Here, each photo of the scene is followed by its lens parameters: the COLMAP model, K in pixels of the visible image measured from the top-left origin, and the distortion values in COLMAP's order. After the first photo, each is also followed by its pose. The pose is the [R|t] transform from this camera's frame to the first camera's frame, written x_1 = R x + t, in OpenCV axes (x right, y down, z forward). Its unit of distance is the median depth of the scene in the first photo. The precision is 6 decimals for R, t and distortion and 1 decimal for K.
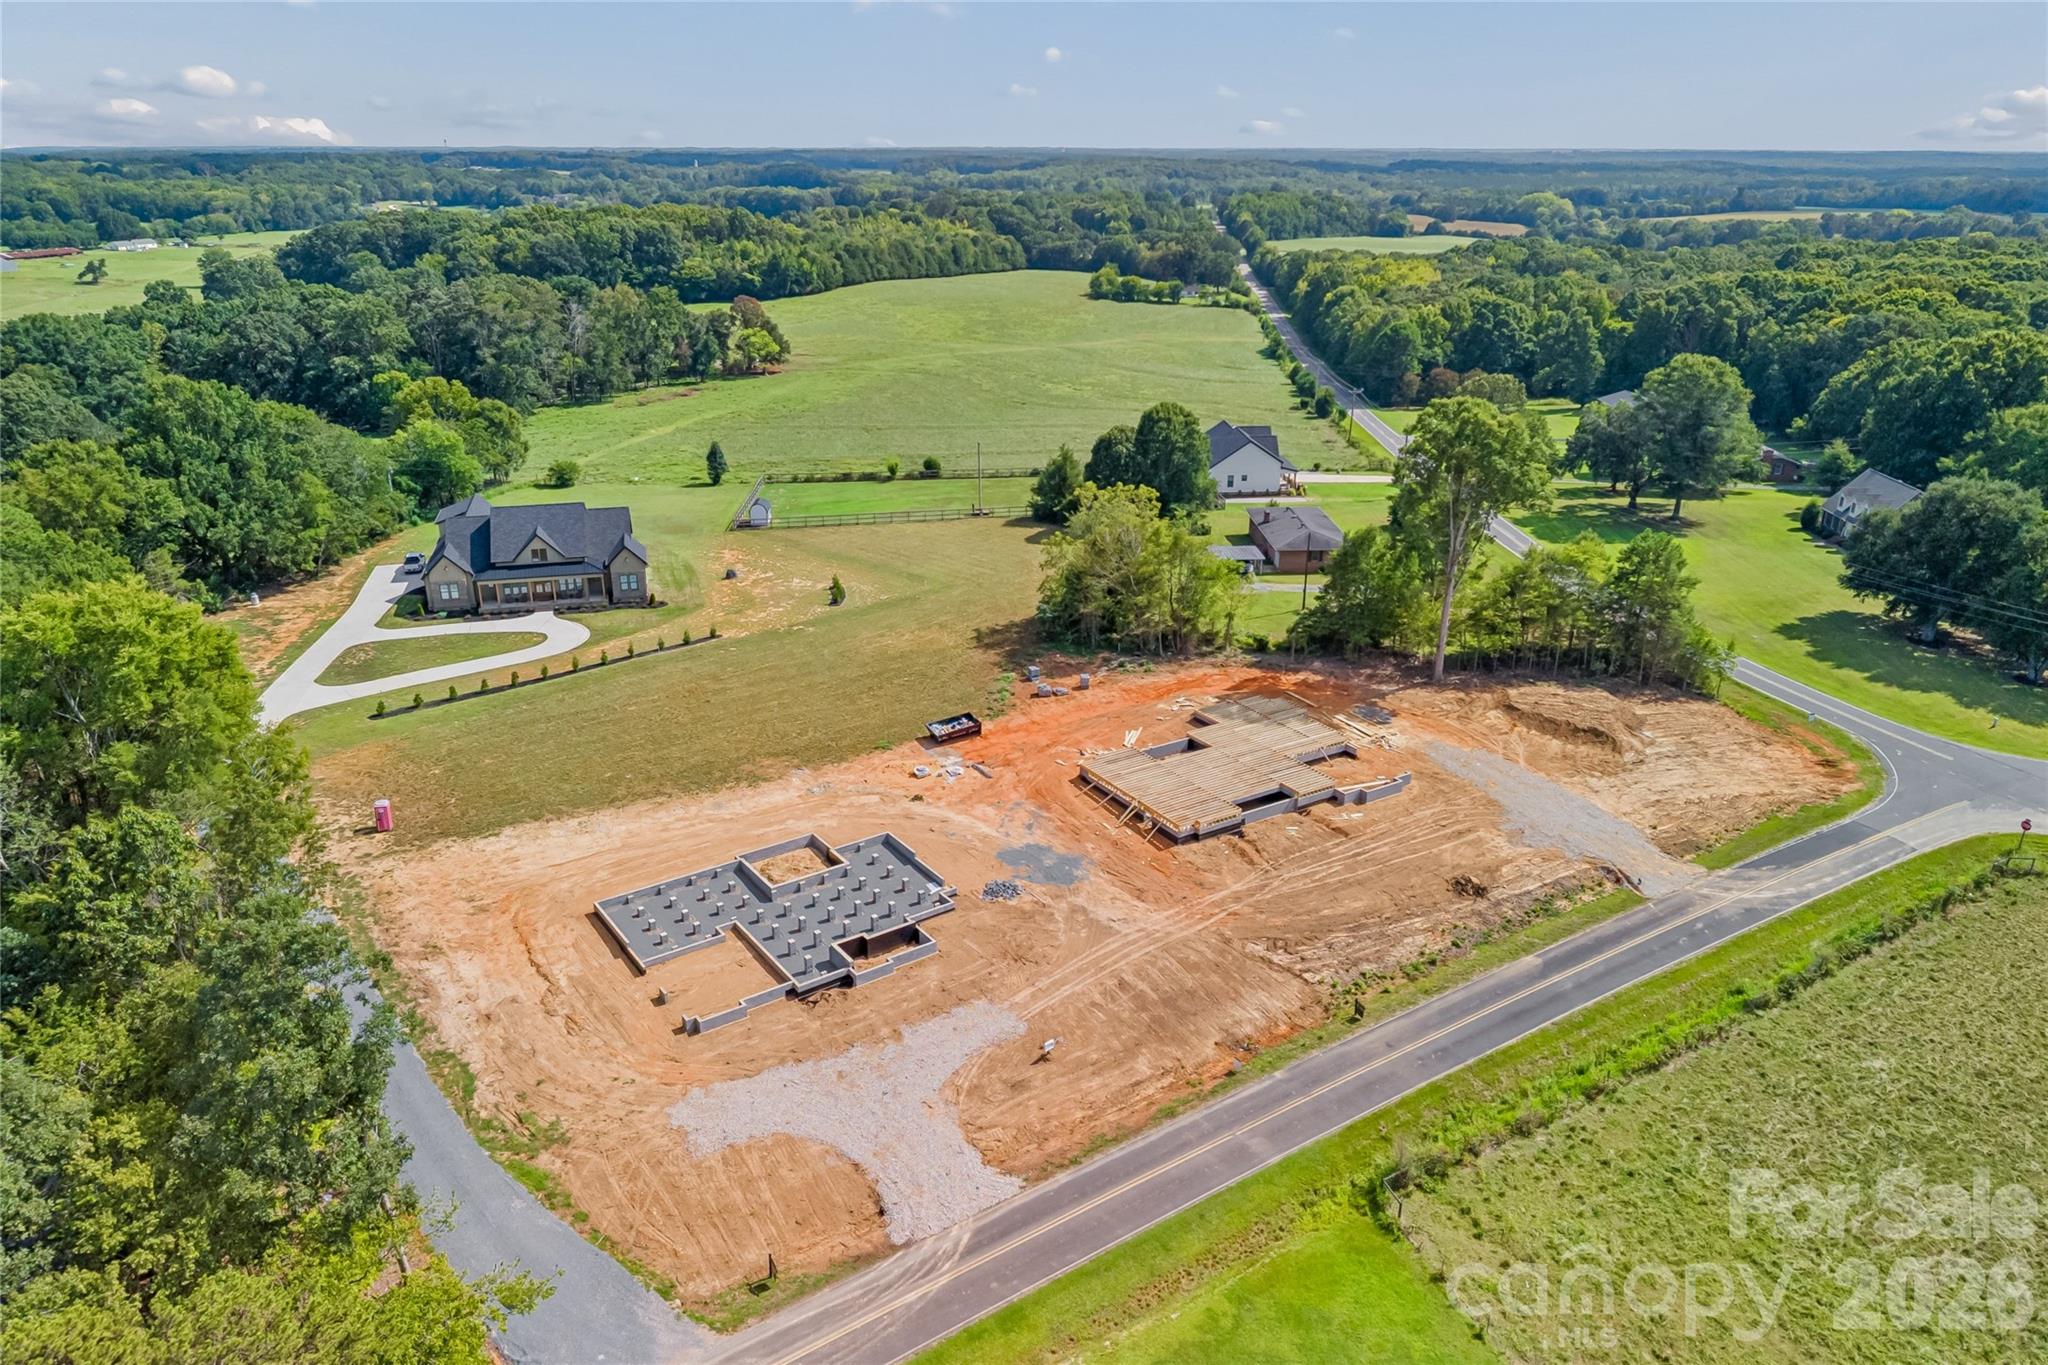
lens RADIAL K [[1389.3, 0, 1024.0], [0, 1389.3, 682.5], [0, 0, 1]] dist [0.065622, -0.067250]
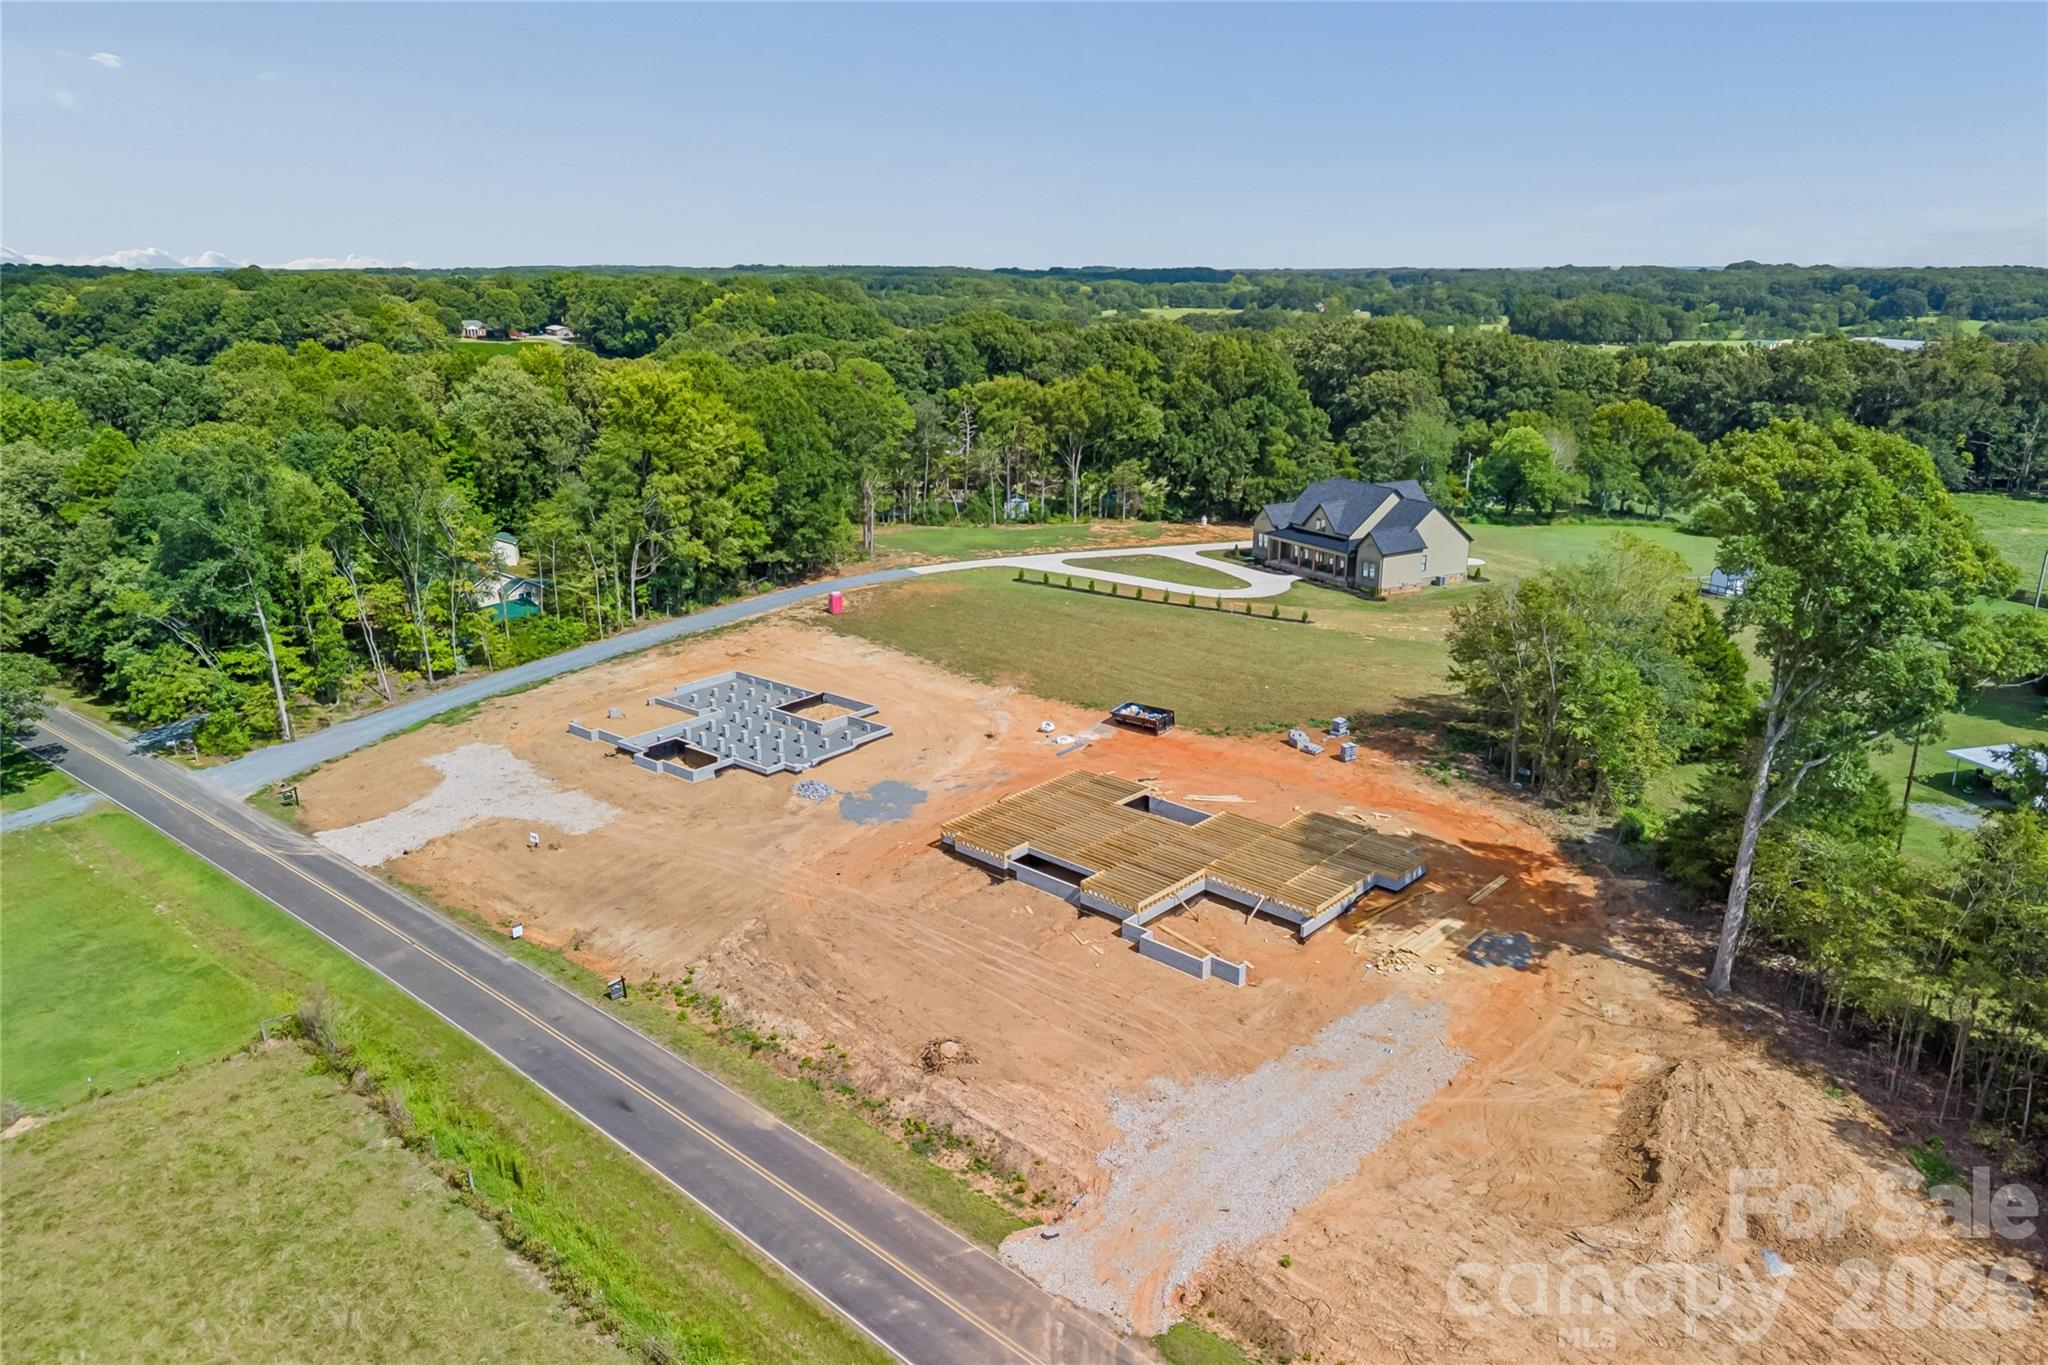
lens RADIAL K [[1377.1, 0, 1024.0], [0, 1377.1, 682.5], [0, 0, 1]] dist [0.031123, -0.029035]
pose [[0.261751, 0.277562, -0.924362, 0.632106], [-0.345826, 0.921131, 0.178665, -0.100938], [0.901050, 0.272903, 0.337095, 0.561371]]
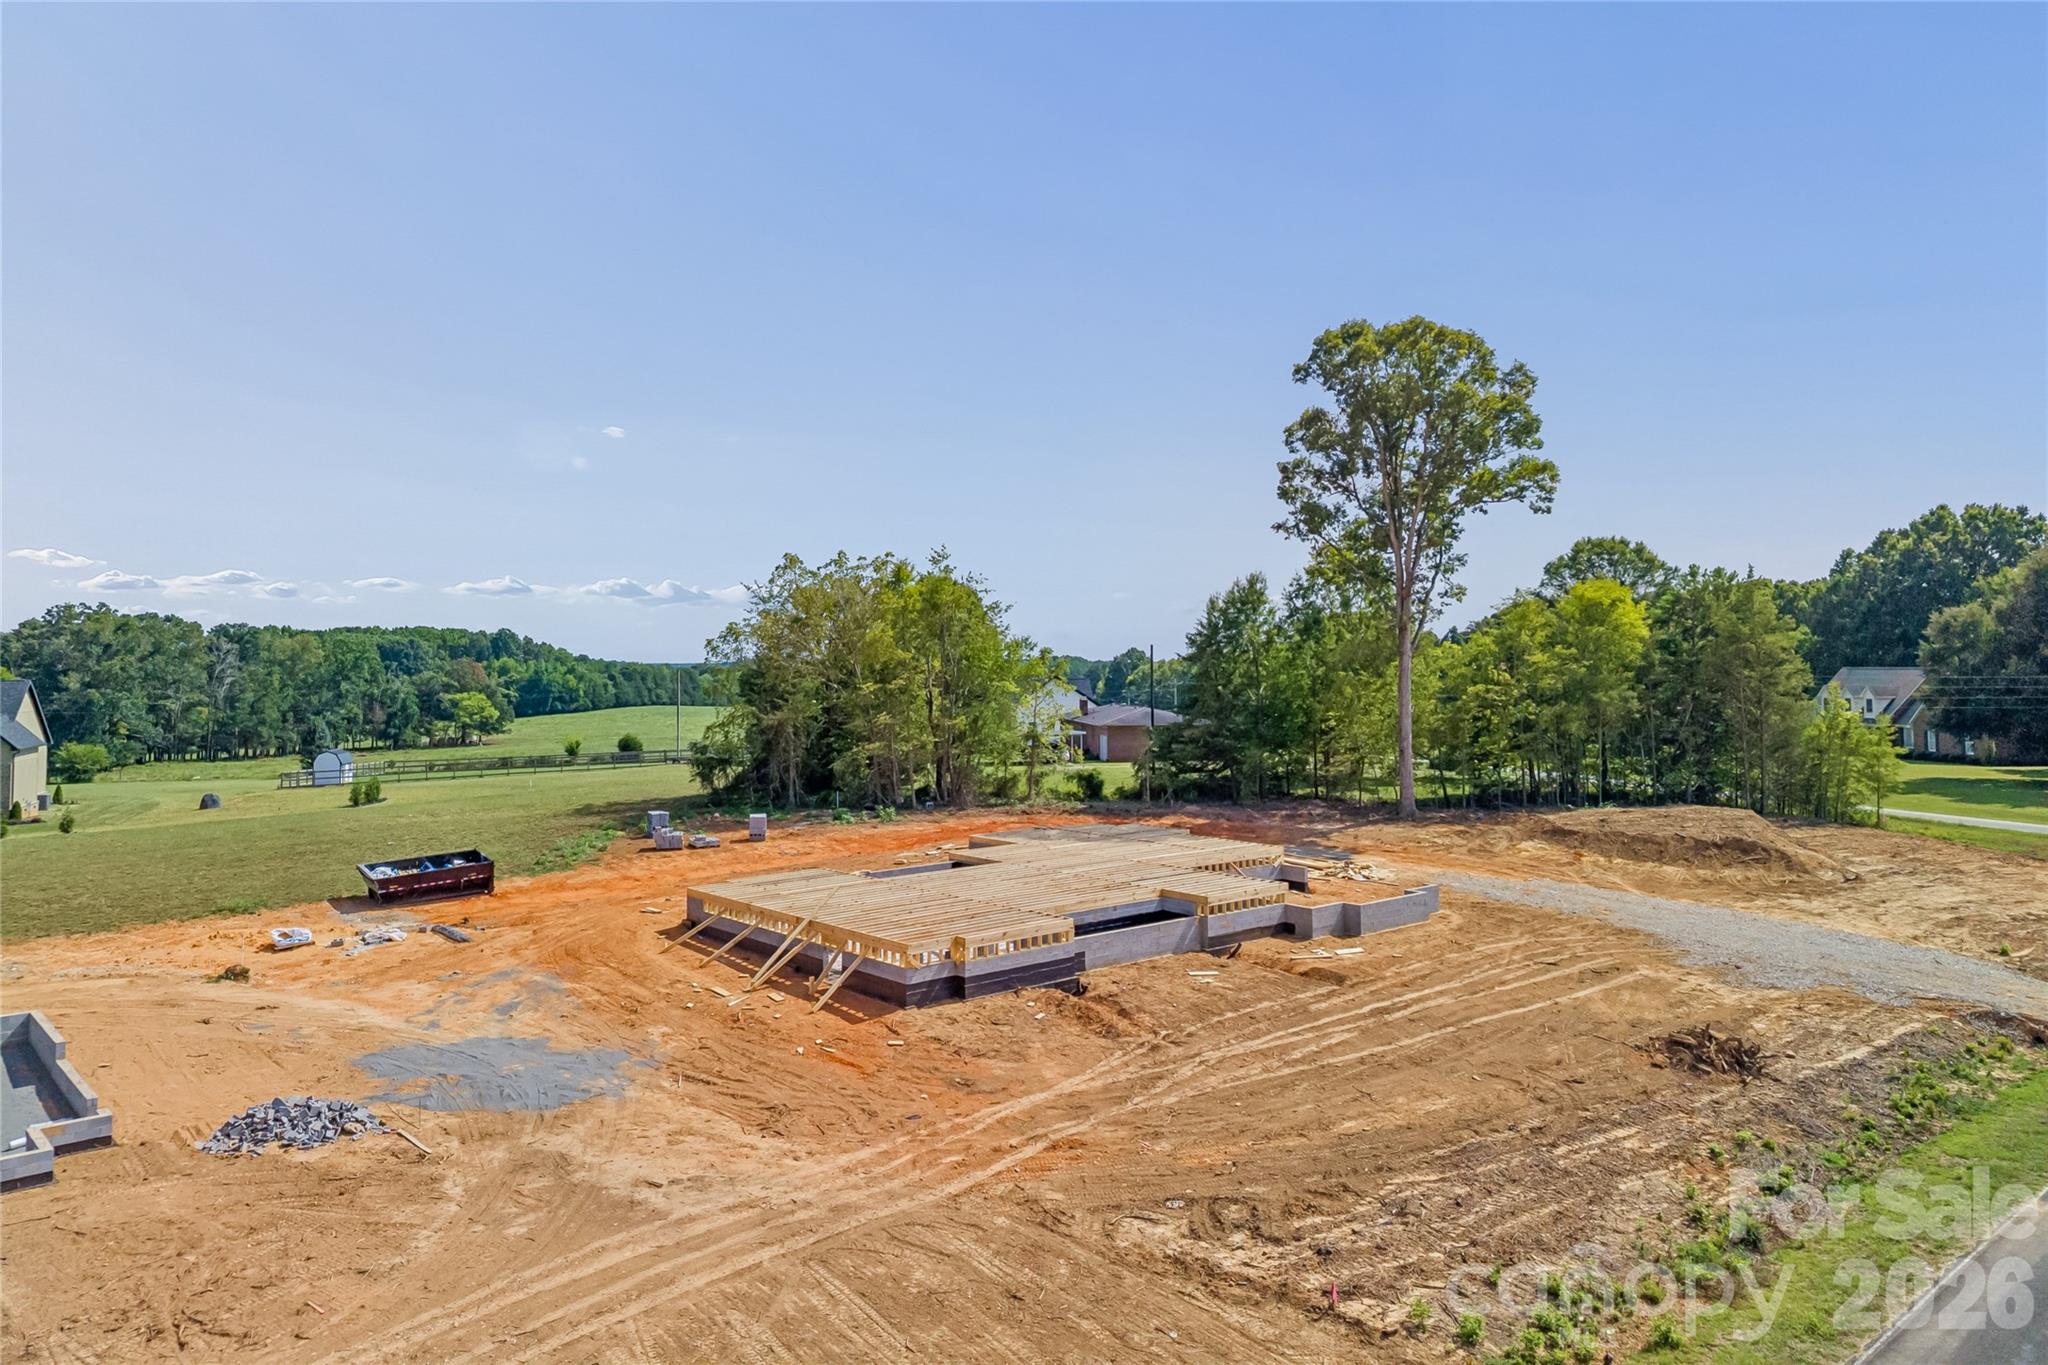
lens RADIAL K [[1373.1, 0, 1031.2], [0, 1373.1, 581.1], [0, 0, 1]] dist [0.008427, -0.003235]
pose [[0.990470, -0.002675, 0.137704, 0.070892], [0.059904, 0.908659, -0.413220, 0.124520], [-0.124021, 0.417531, 0.900159, 0.473938]]
